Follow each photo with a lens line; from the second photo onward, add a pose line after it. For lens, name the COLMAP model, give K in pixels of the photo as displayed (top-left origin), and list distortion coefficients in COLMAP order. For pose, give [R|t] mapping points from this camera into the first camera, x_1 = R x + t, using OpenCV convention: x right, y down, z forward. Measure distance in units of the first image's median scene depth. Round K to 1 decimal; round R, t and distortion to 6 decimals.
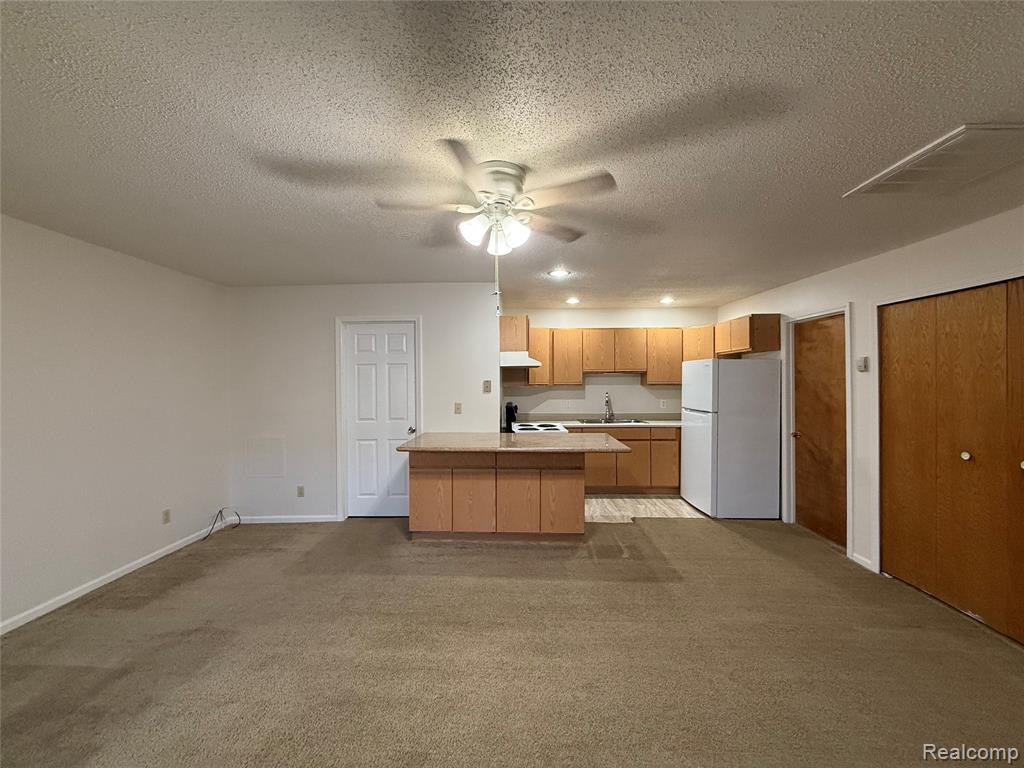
lens RADIAL K [[409.8, 0, 512.0], [0, 409.8, 384.0], [0, 0, 1]] dist [0.000344, 0.000260]
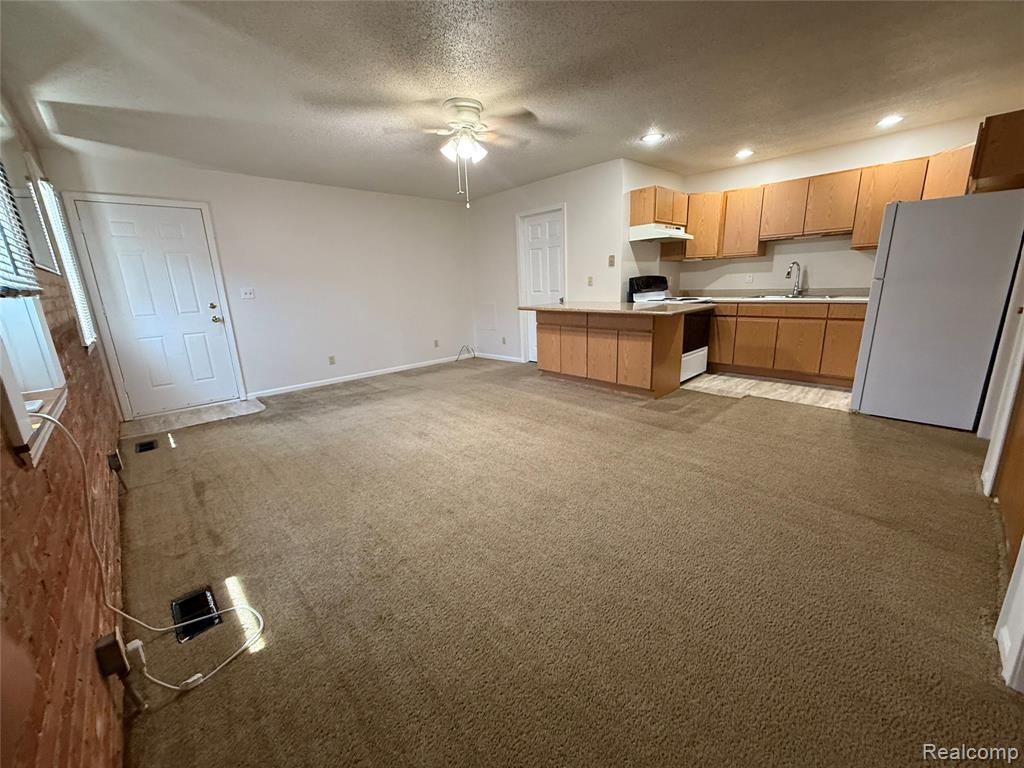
lens RADIAL K [[406.8, 0, 512.0], [0, 406.8, 384.0], [0, 0, 1]] dist [-0.001098, -0.000077]
pose [[0.702981, 0.151448, -0.694897, 0.655308], [0.032993, 0.969068, 0.244579, 0.058721], [0.710443, -0.194861, 0.676239, -0.031492]]
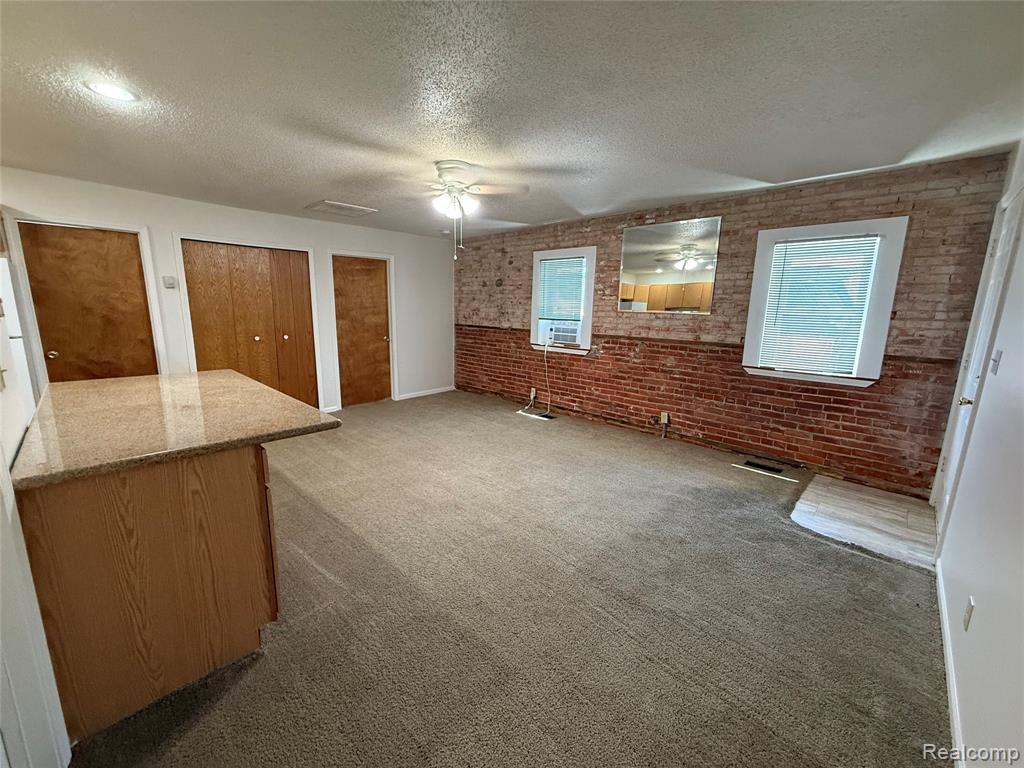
lens RADIAL K [[406.8, 0, 512.0], [0, 406.8, 384.0], [0, 0, 1]] dist [-0.001098, -0.000077]
pose [[-0.735931, -0.139743, 0.662478, -0.696253], [-0.012087, 0.981024, 0.193511, 0.003623], [-0.676948, 0.134403, -0.723655, 1.082467]]
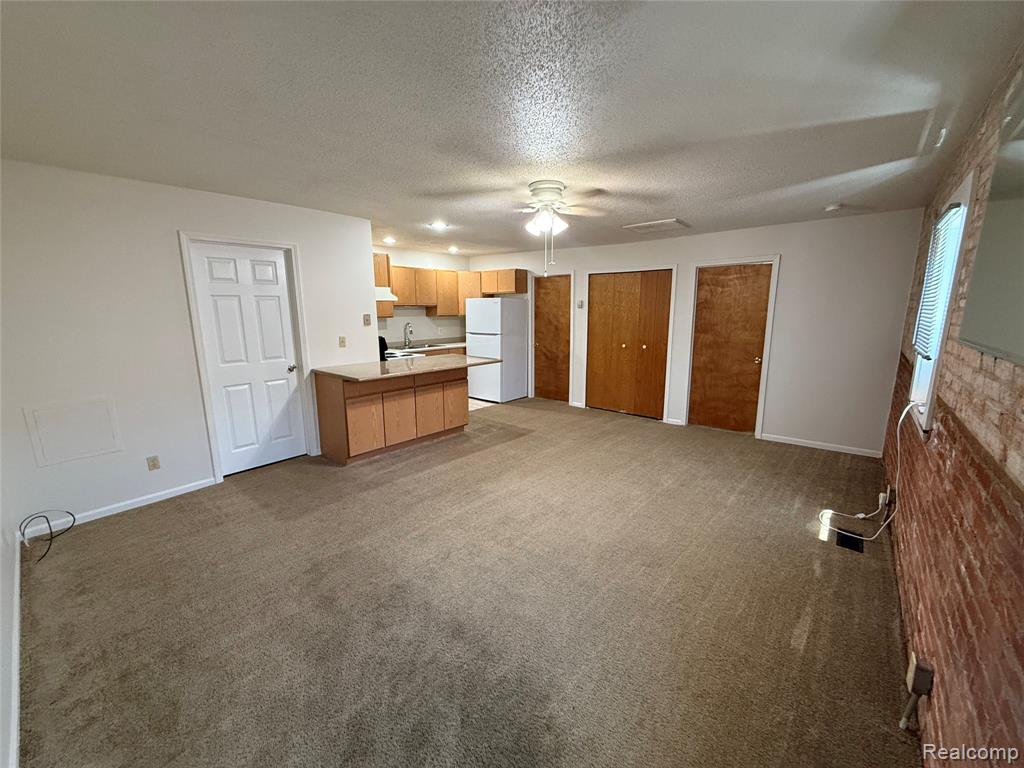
lens RADIAL K [[406.8, 0, 512.0], [0, 406.8, 384.0], [0, 0, 1]] dist [-0.001098, -0.000077]
pose [[0.631364, -0.140344, 0.762682, -0.742800], [0.007730, 0.984578, 0.174777, -0.013359], [-0.775448, -0.104452, 0.622712, 0.021124]]
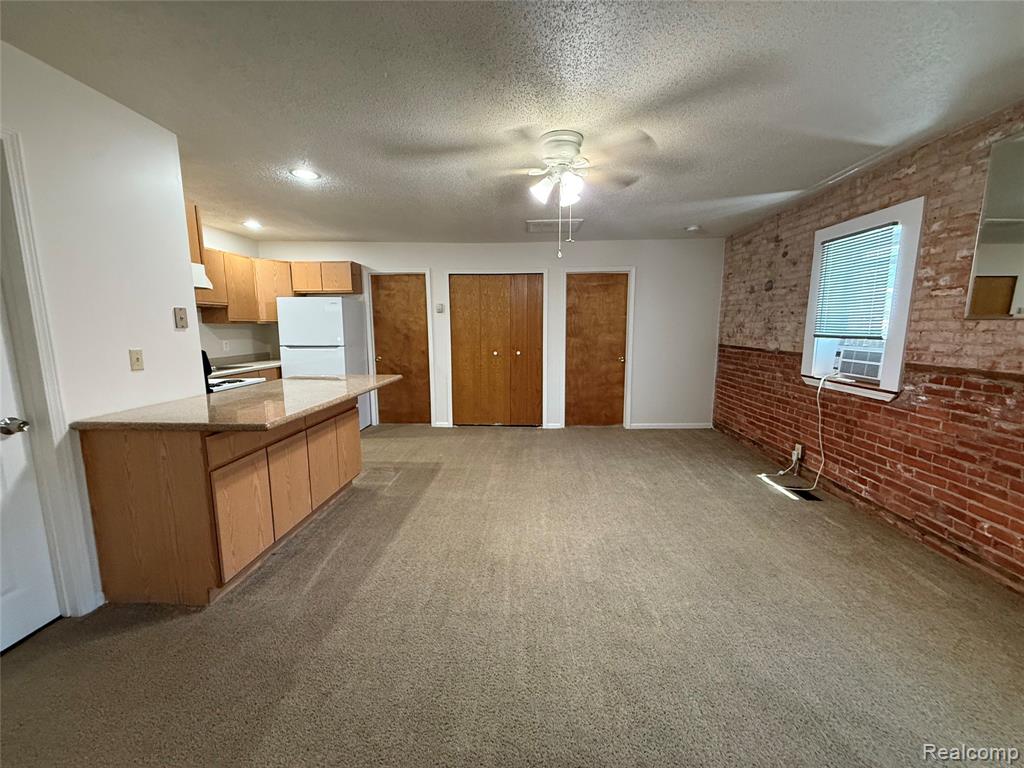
lens RADIAL K [[406.8, 0, 512.0], [0, 406.8, 384.0], [0, 0, 1]] dist [-0.001098, -0.000077]
pose [[0.028212, -0.139022, 0.989887, -0.706531], [0.012026, 0.990257, 0.138731, 0.027053], [-0.999530, 0.007990, 0.029609, 0.580418]]
